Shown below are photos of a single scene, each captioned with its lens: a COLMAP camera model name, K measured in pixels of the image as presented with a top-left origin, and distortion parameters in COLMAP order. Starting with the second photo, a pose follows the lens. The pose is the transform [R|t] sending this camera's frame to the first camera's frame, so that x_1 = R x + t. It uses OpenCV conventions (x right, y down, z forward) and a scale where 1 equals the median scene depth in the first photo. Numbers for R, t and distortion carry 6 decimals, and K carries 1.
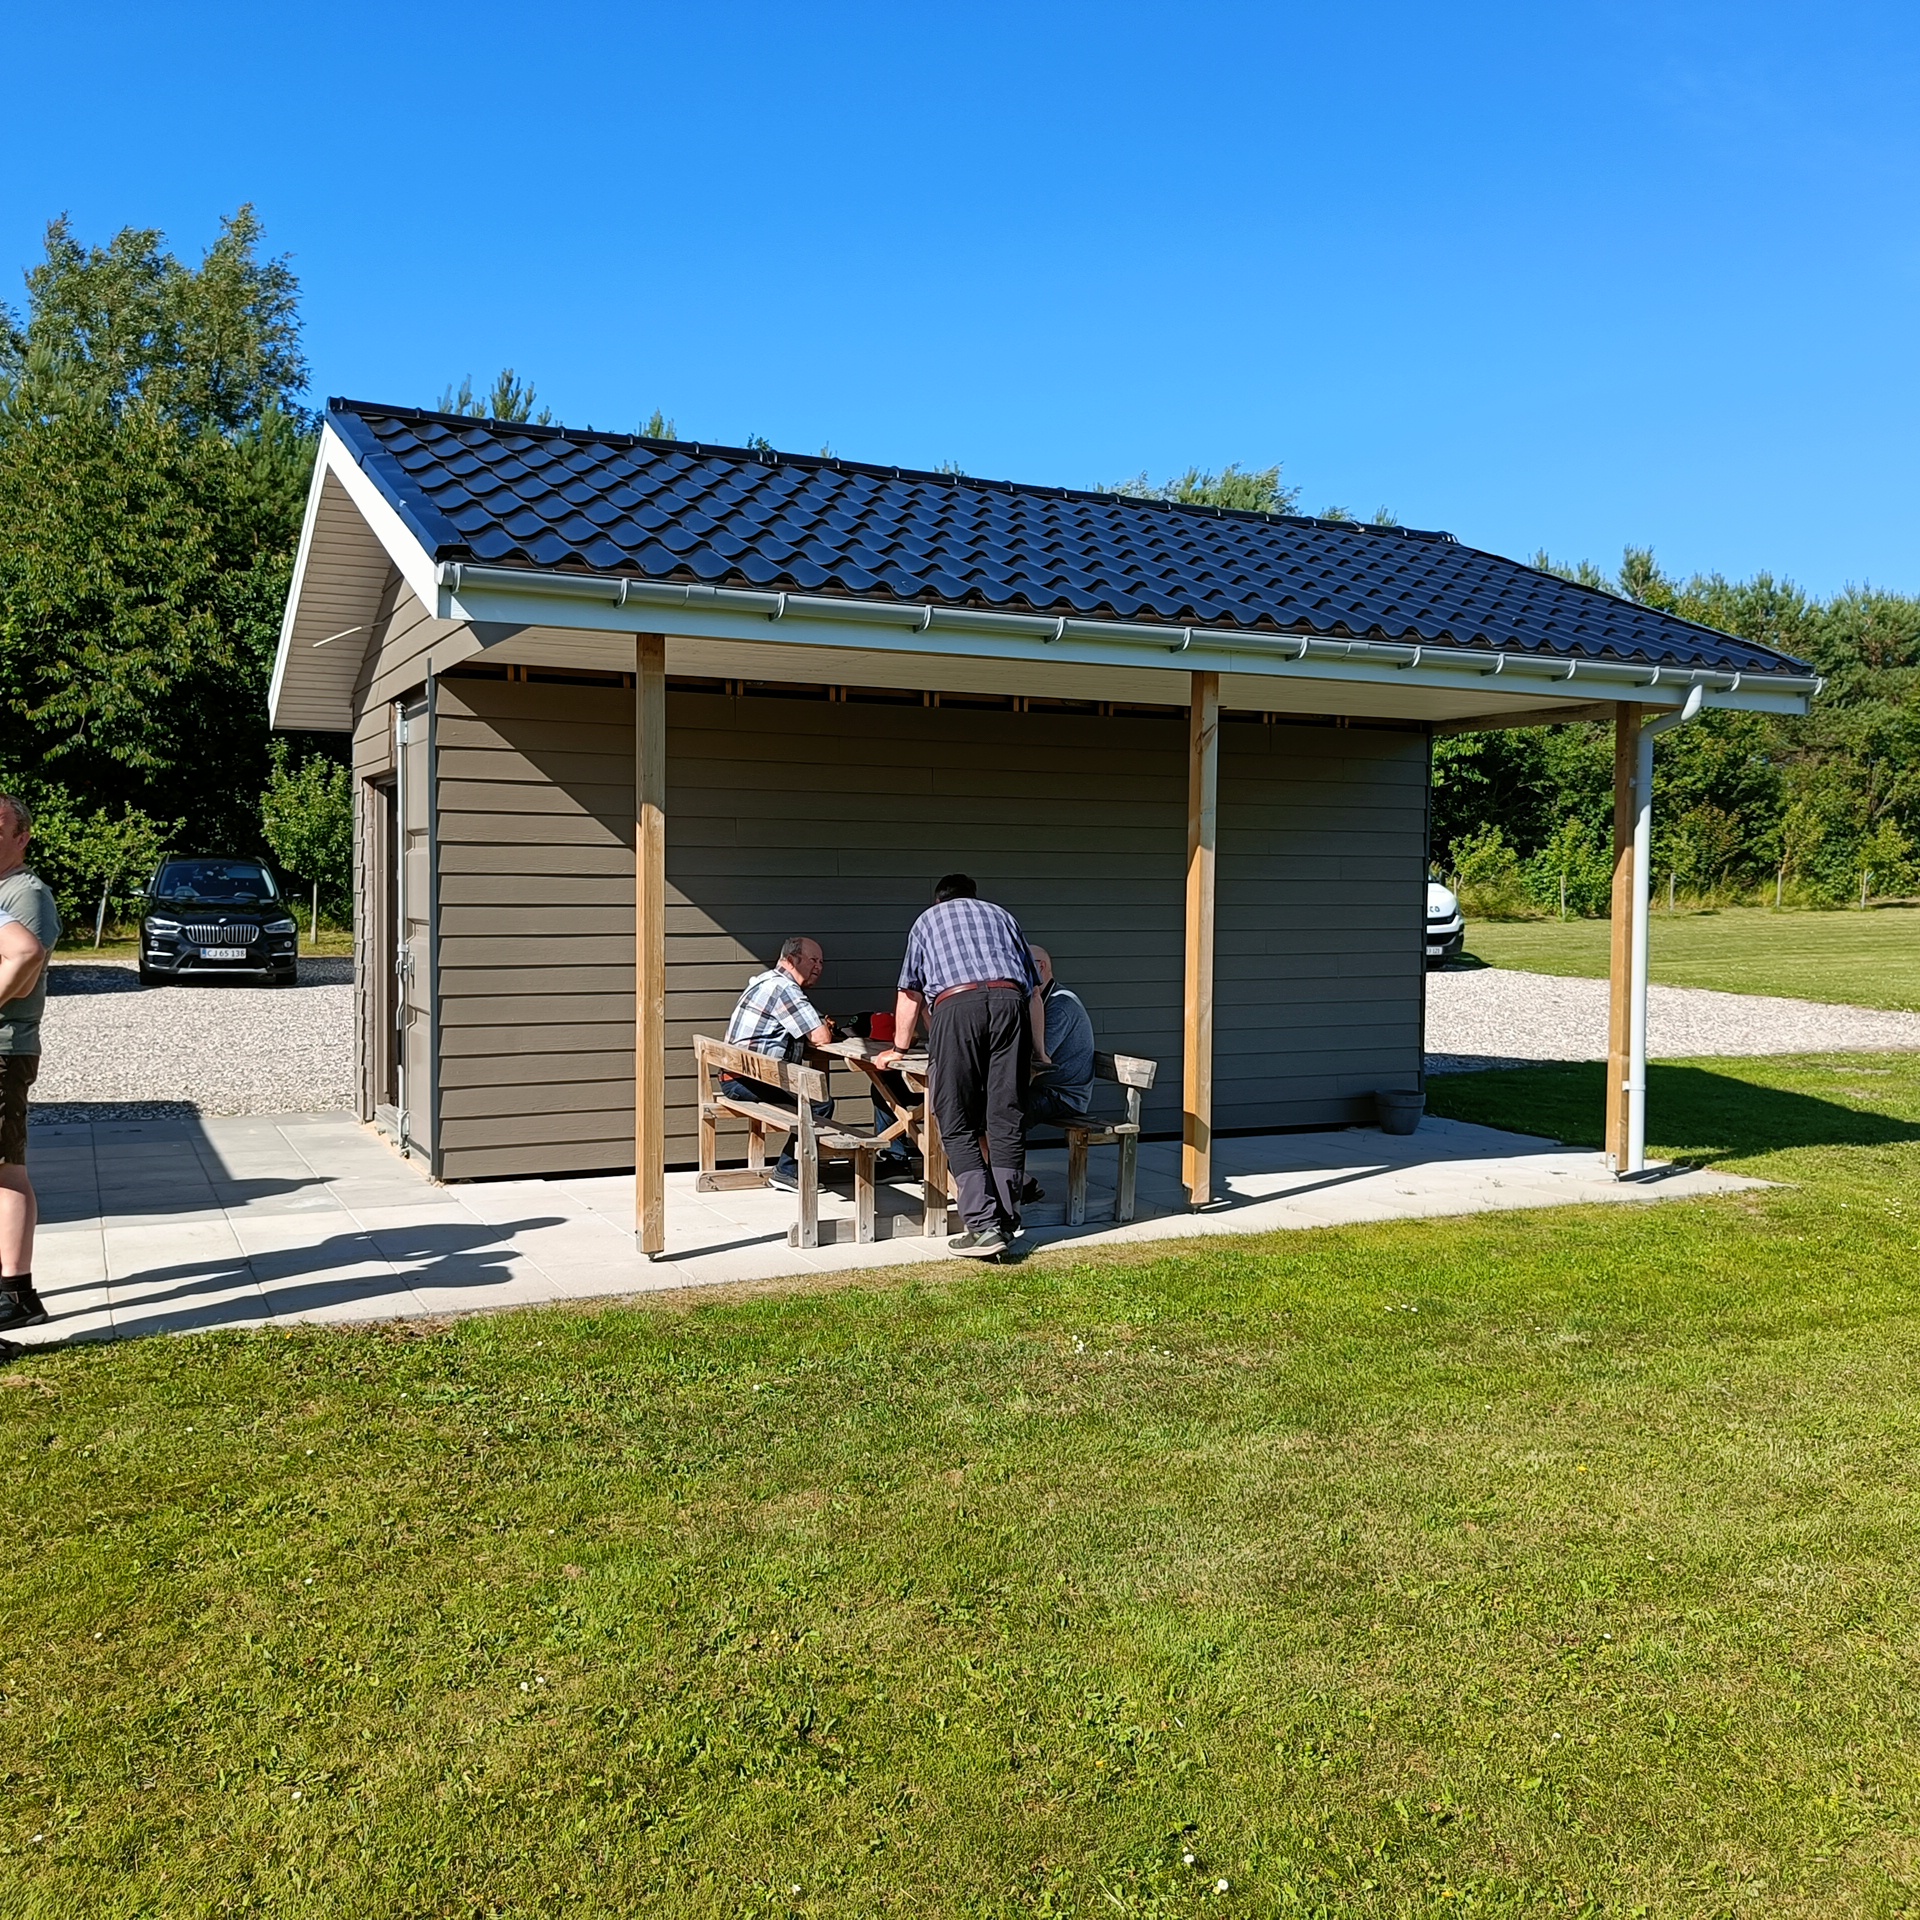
lens RADIAL K [[1778.1, 0, 954.9], [0, 1778.1, 959.5], [0, 0, 1]] dist [0.007307, -0.017263]
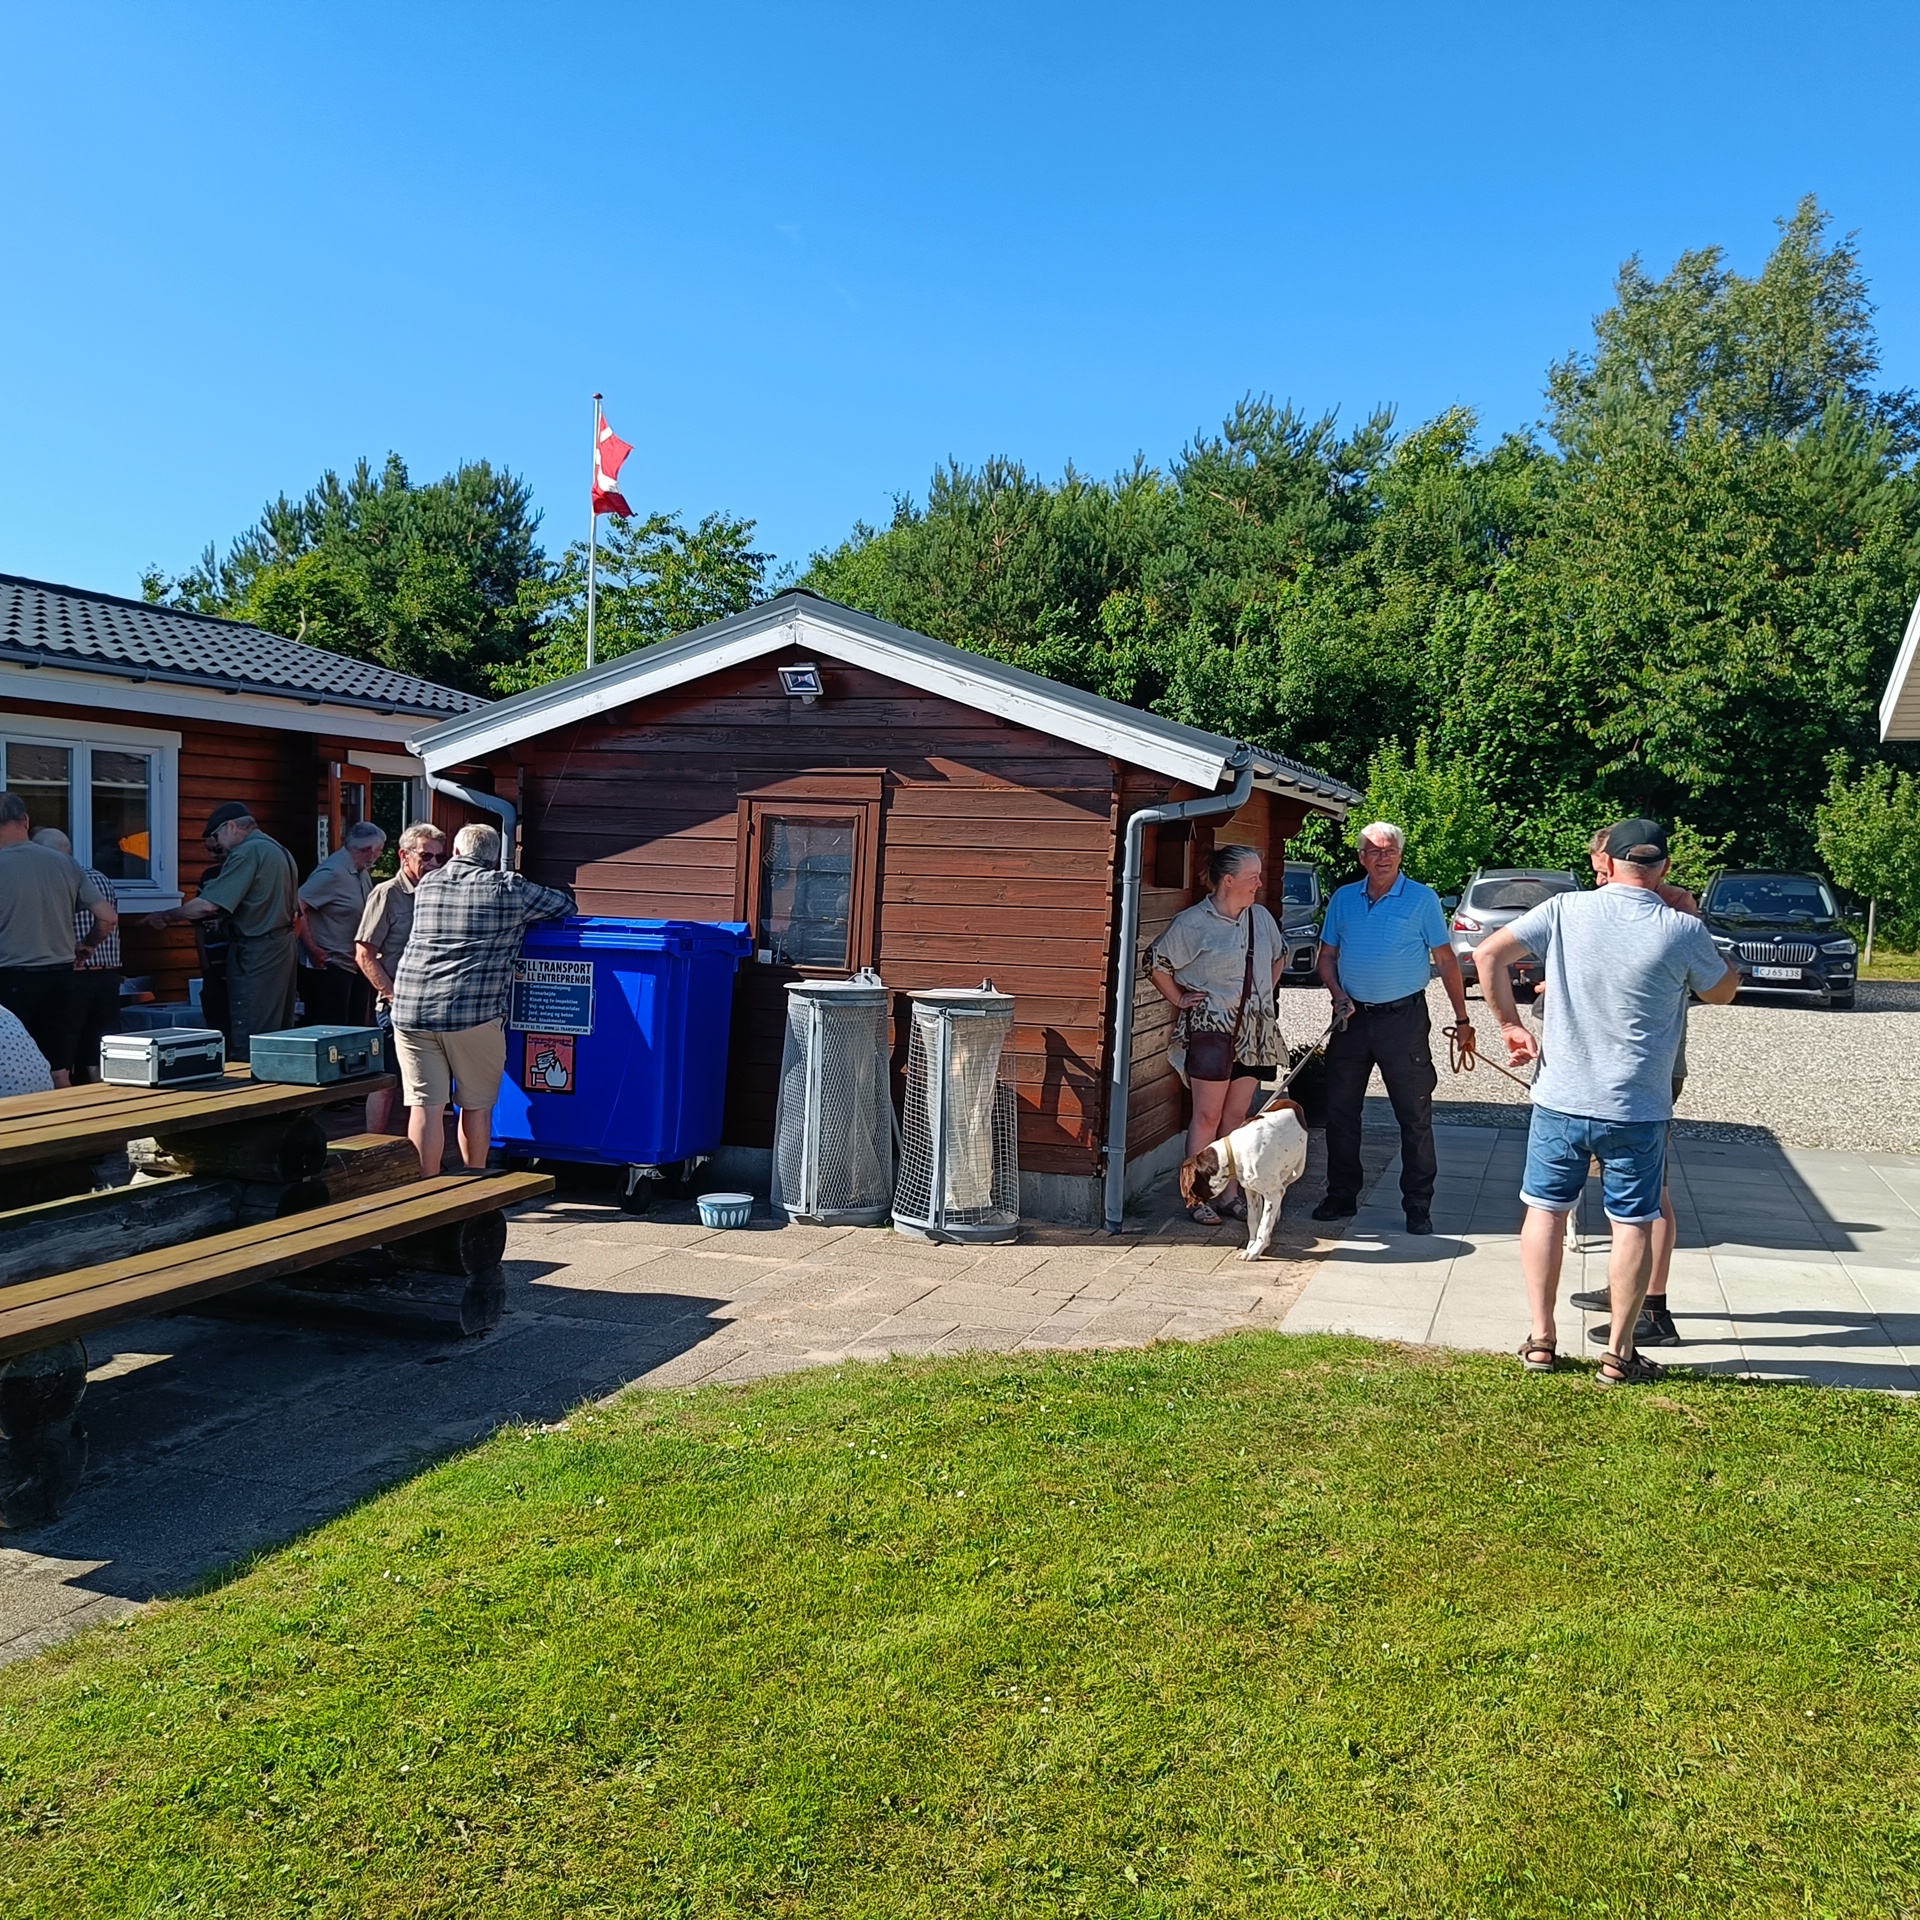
lens RADIAL K [[1778.1, 0, 954.9], [0, 1778.1, 959.5], [0, 0, 1]] dist [0.007307, -0.017263]
pose [[0.694280, 0.041374, -0.718514, -0.018929], [-0.045916, 0.998859, 0.013149, -0.002089], [0.718238, 0.023862, 0.695388, -0.000017]]
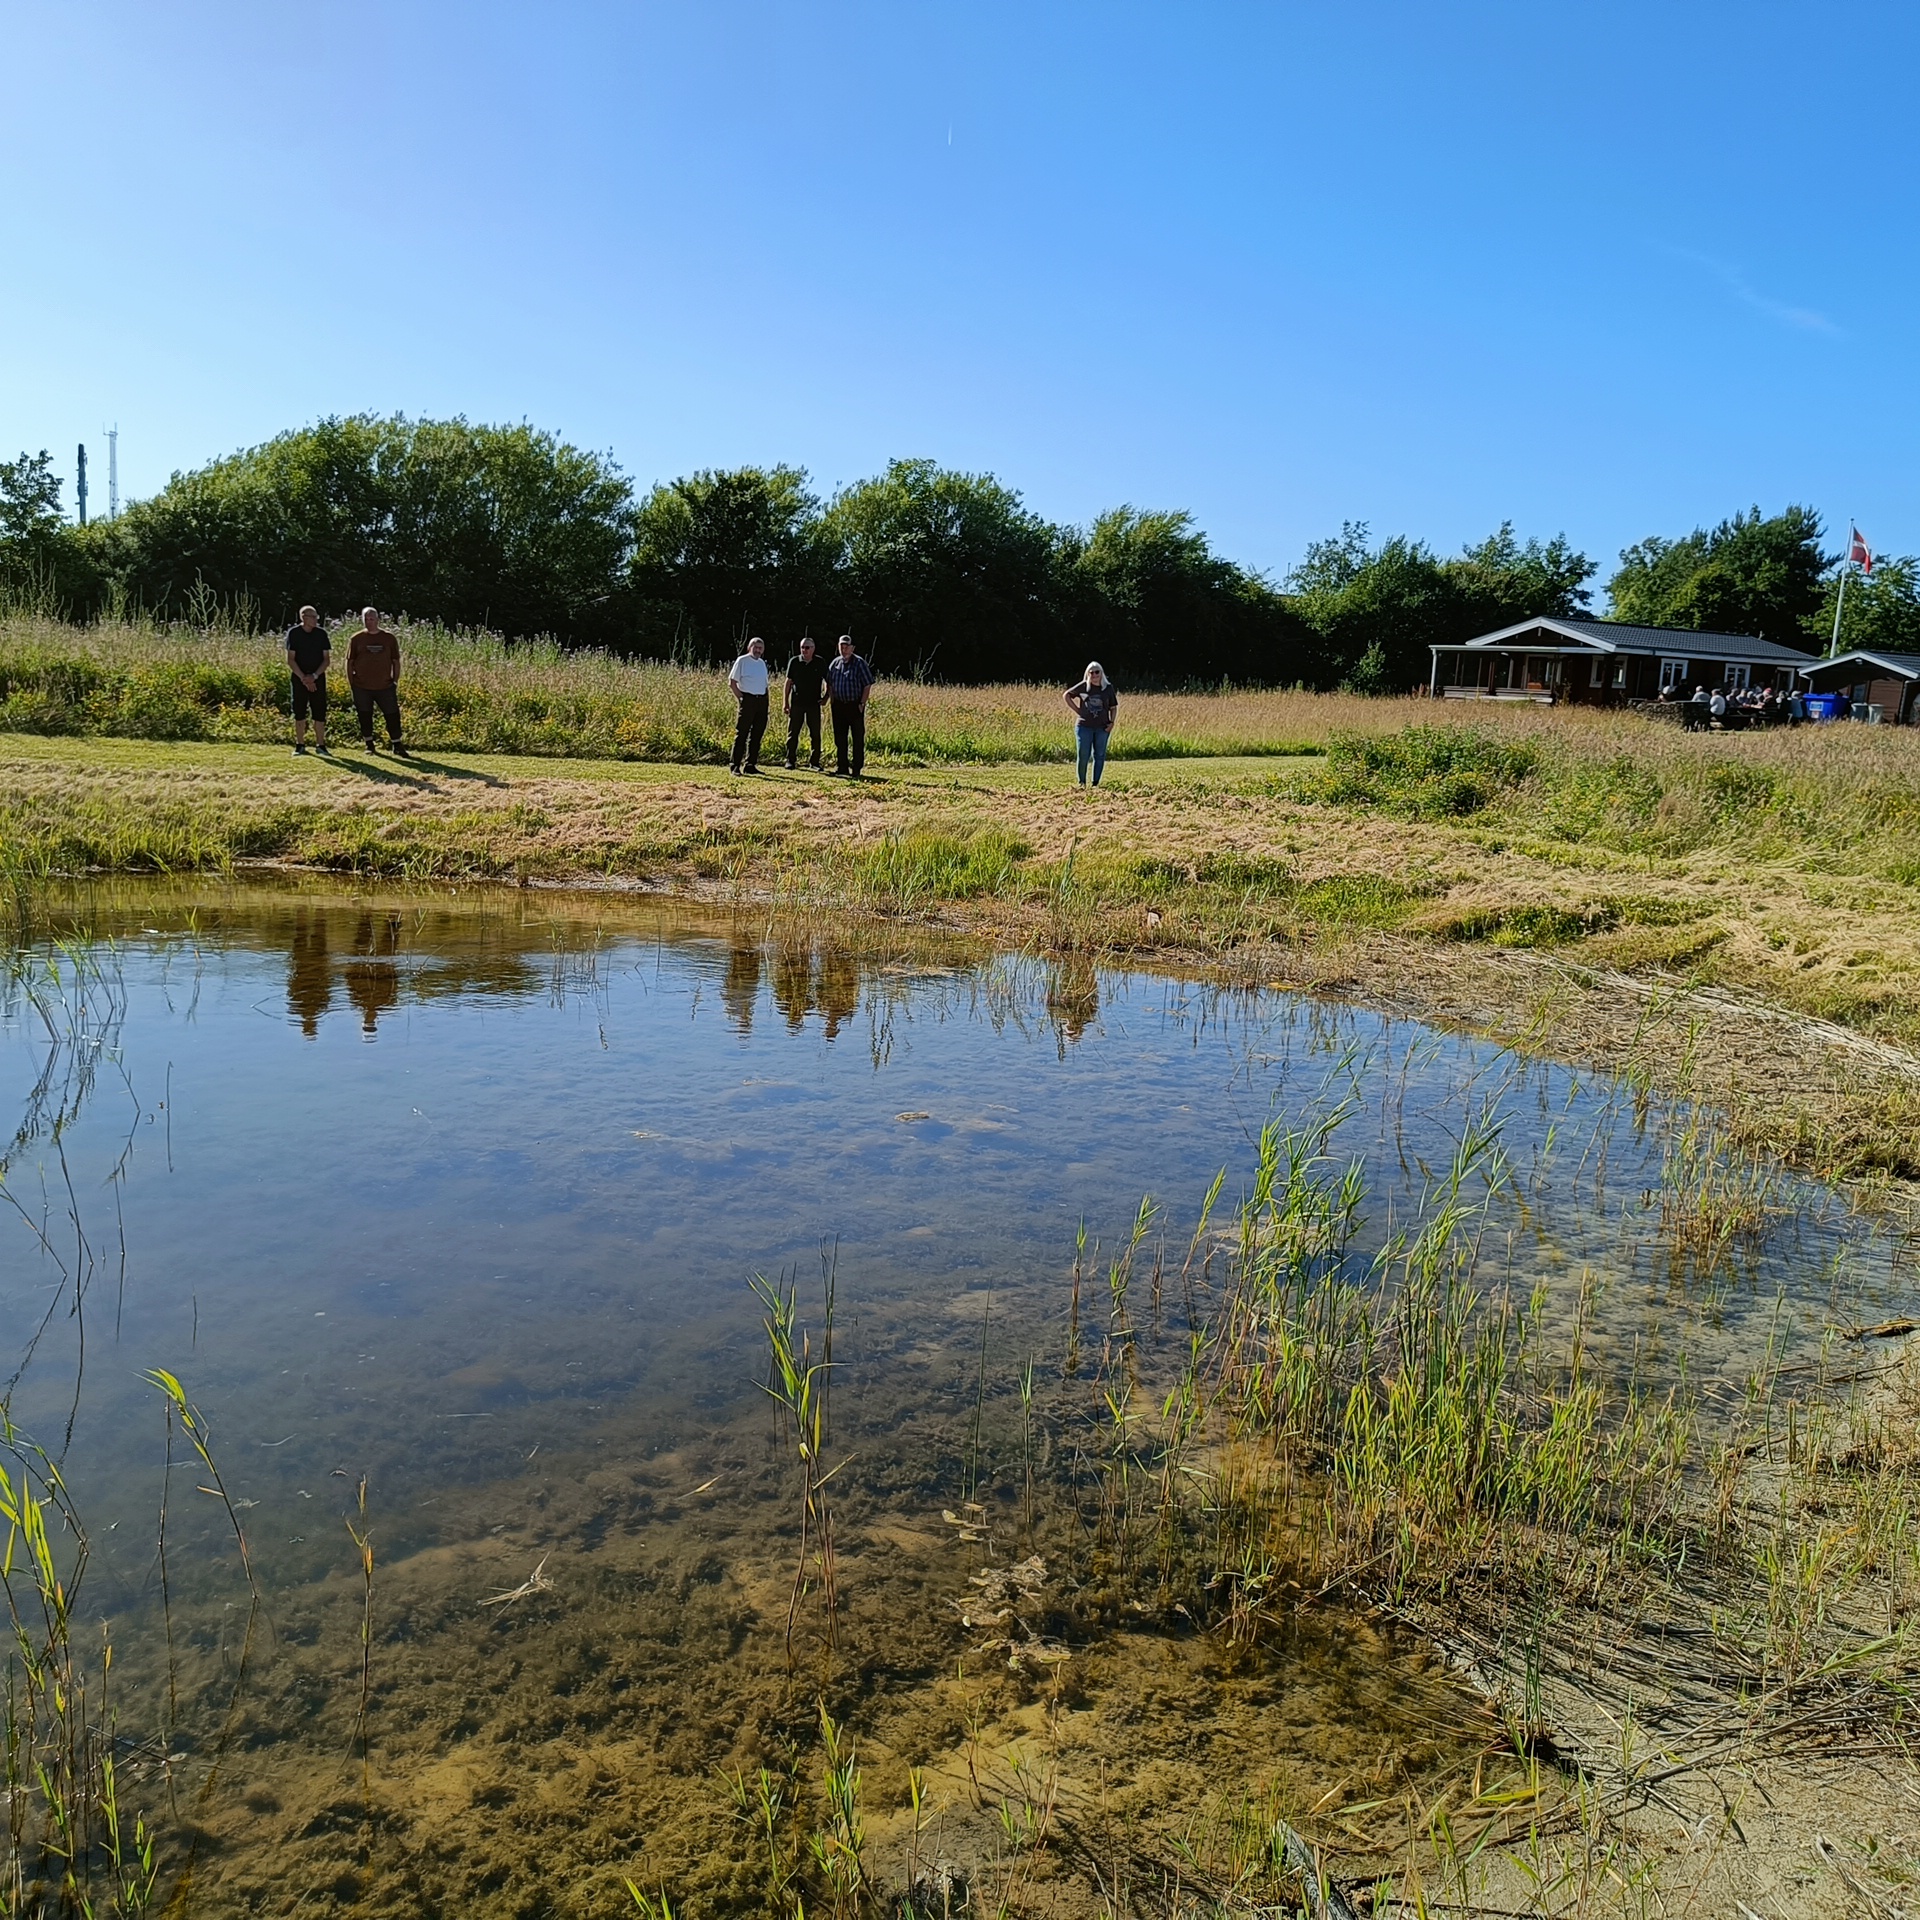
lens RADIAL K [[1778.1, 0, 954.9], [0, 1778.1, 959.5], [0, 0, 1]] dist [0.007307, -0.017263]
pose [[0.097401, 0.151277, -0.983681, 2.110644], [-0.090560, 0.985627, 0.142609, 0.118218], [0.991117, 0.075192, 0.109700, -1.271360]]
